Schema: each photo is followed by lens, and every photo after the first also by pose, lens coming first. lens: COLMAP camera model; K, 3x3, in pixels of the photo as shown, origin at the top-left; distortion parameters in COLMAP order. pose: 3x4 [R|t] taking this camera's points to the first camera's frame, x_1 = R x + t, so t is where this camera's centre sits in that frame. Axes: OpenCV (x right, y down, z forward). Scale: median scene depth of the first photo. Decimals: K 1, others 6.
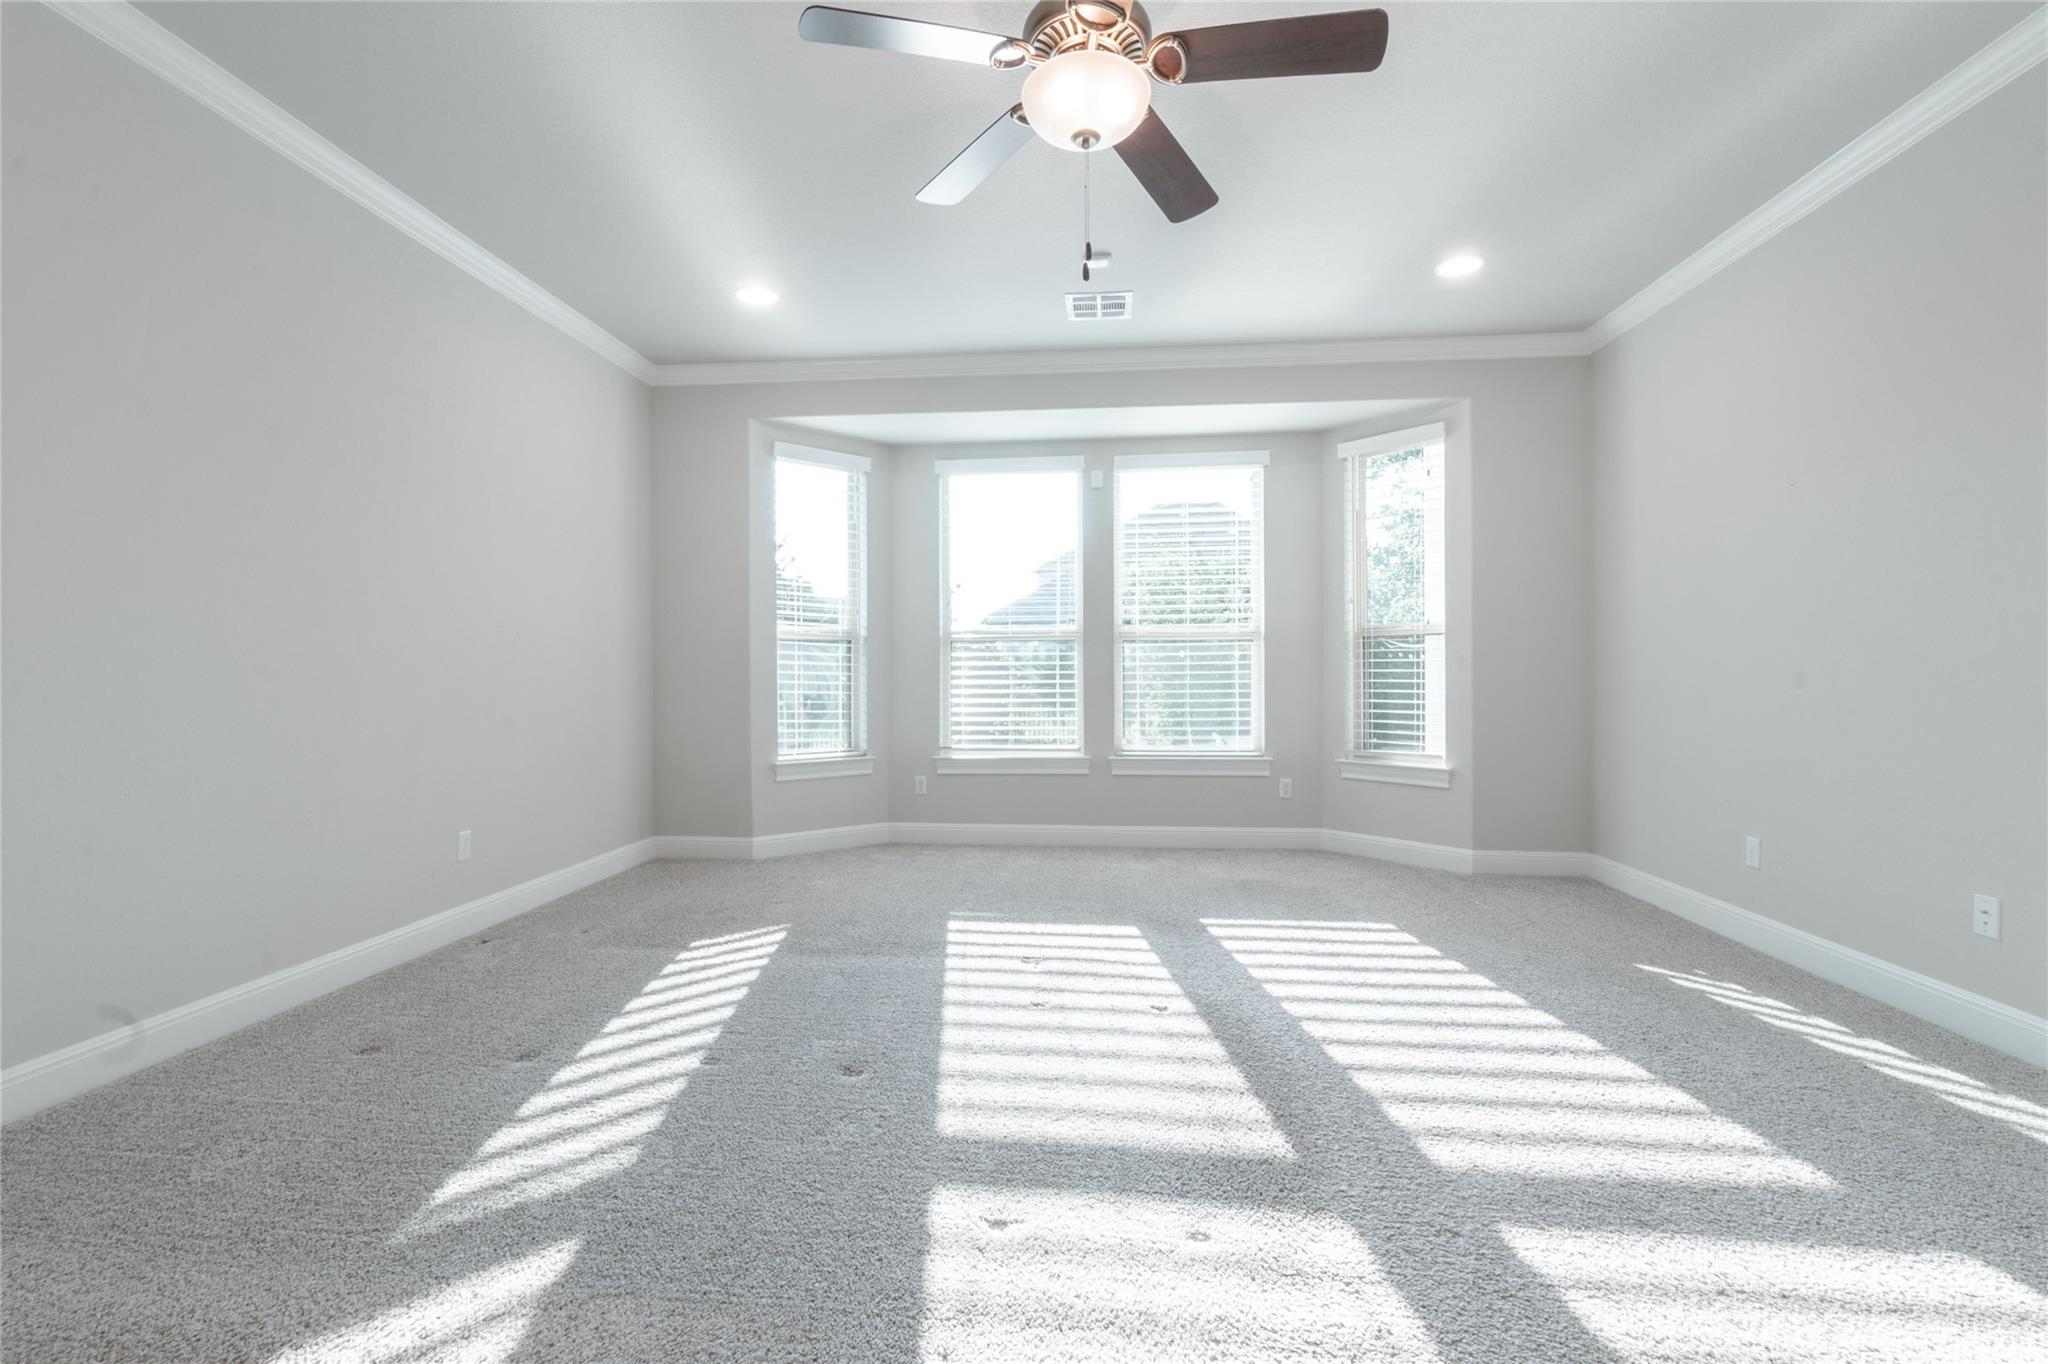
lens RADIAL K [[901.2, 0, 1013.6], [0, 901.2, 684.2], [0, 0, 1]] dist [0.001932, 0.000110]
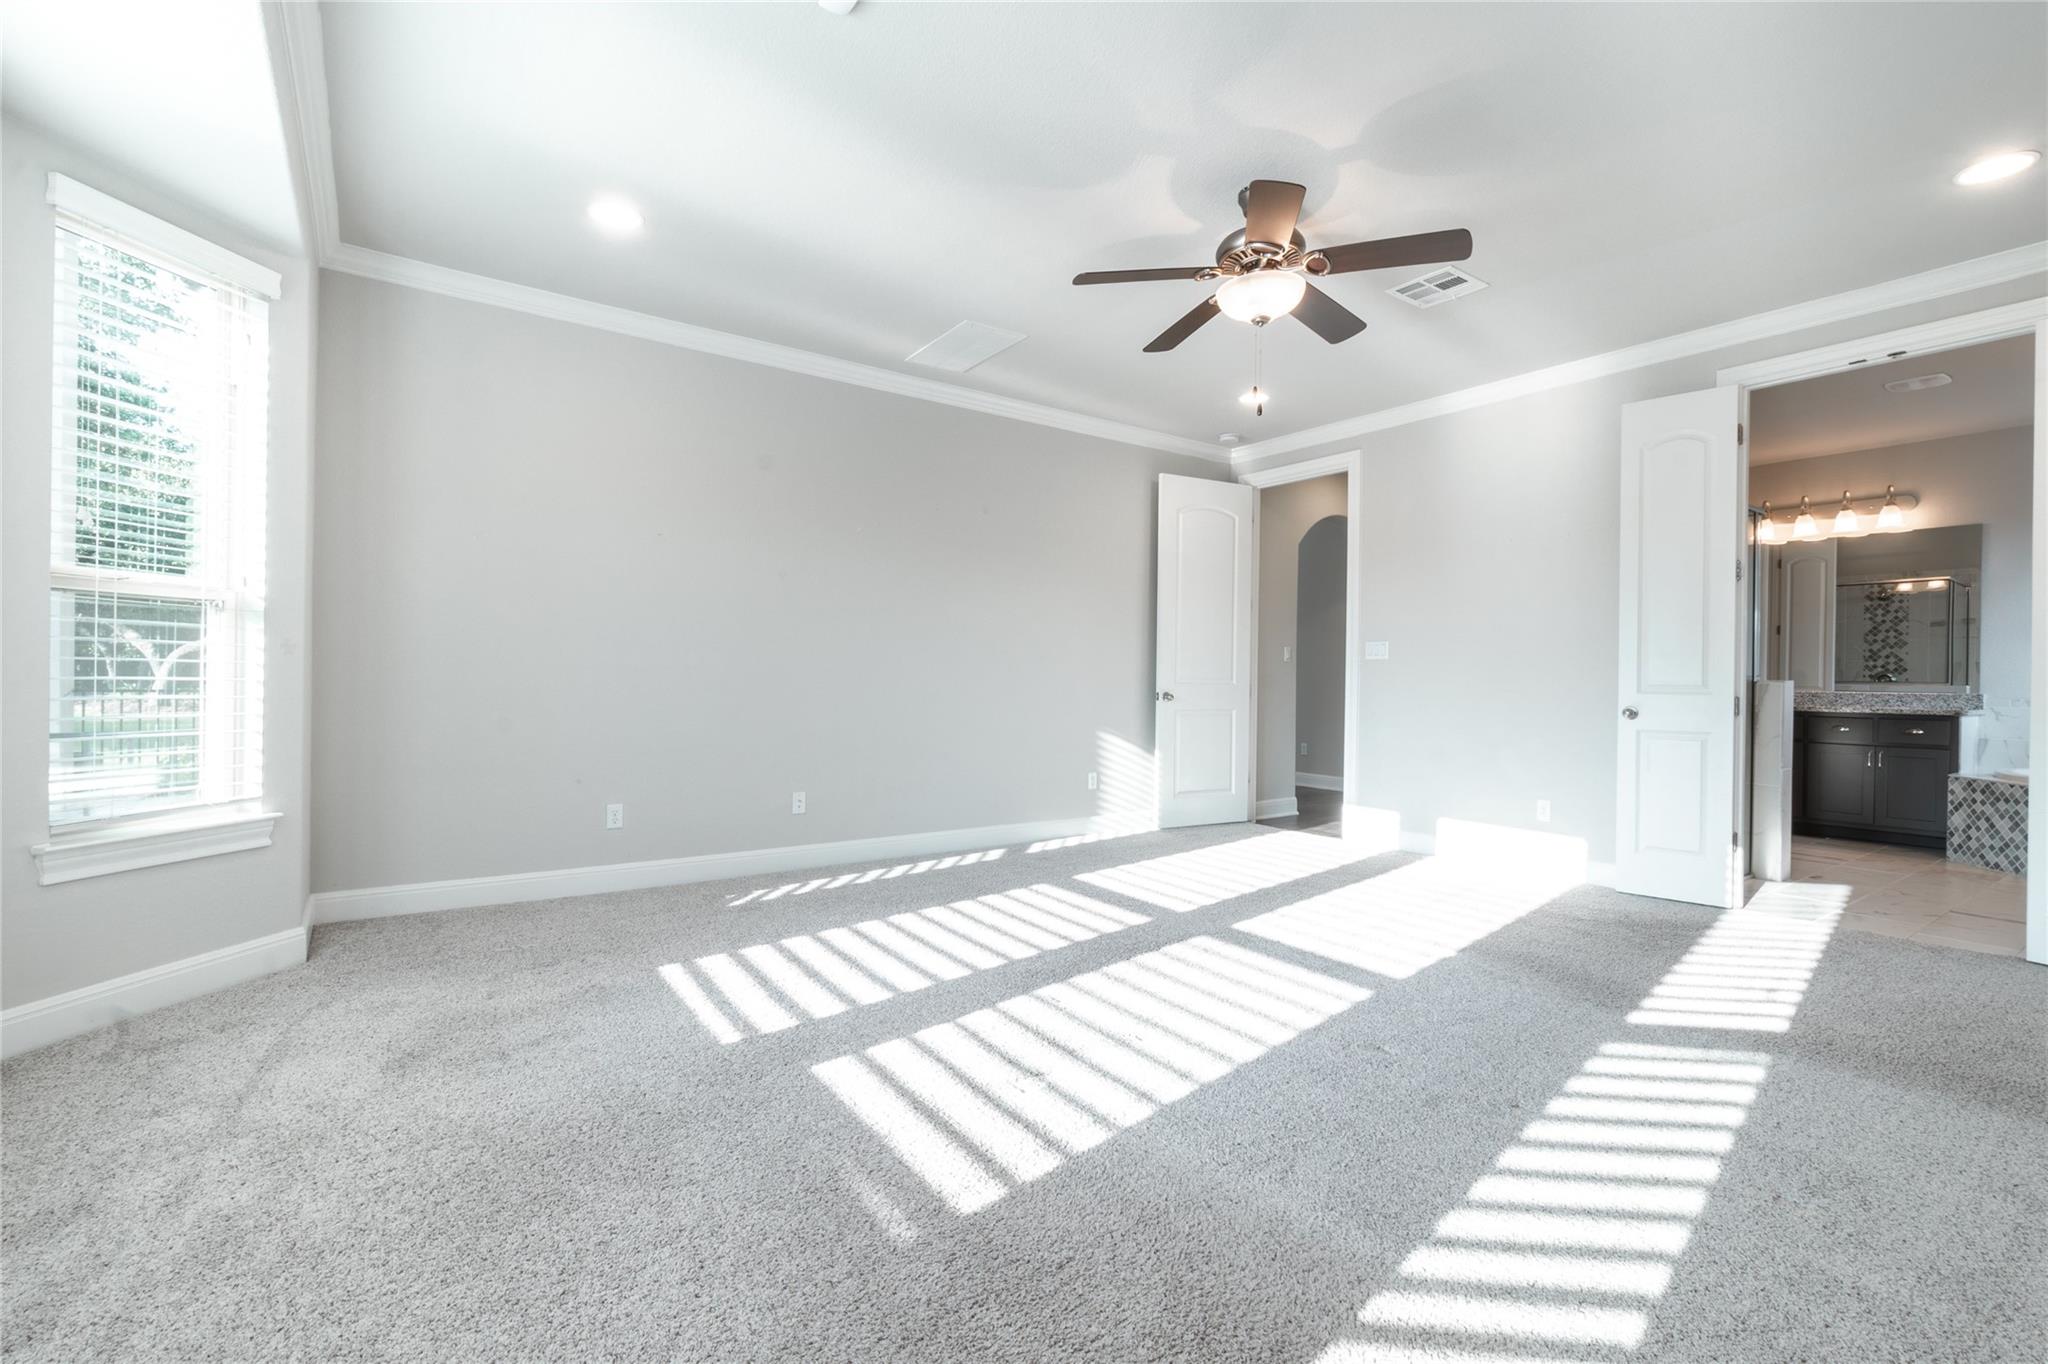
lens RADIAL K [[901.2, 0, 1014.9], [0, 901.2, 672.5], [0, 0, 1]] dist [0.001932, 0.000110]
pose [[-0.636724, -0.008552, 0.771044, -0.572236], [-0.006269, 0.999963, 0.005914, -0.024789], [-0.771066, -0.001068, -0.636754, 1.621955]]
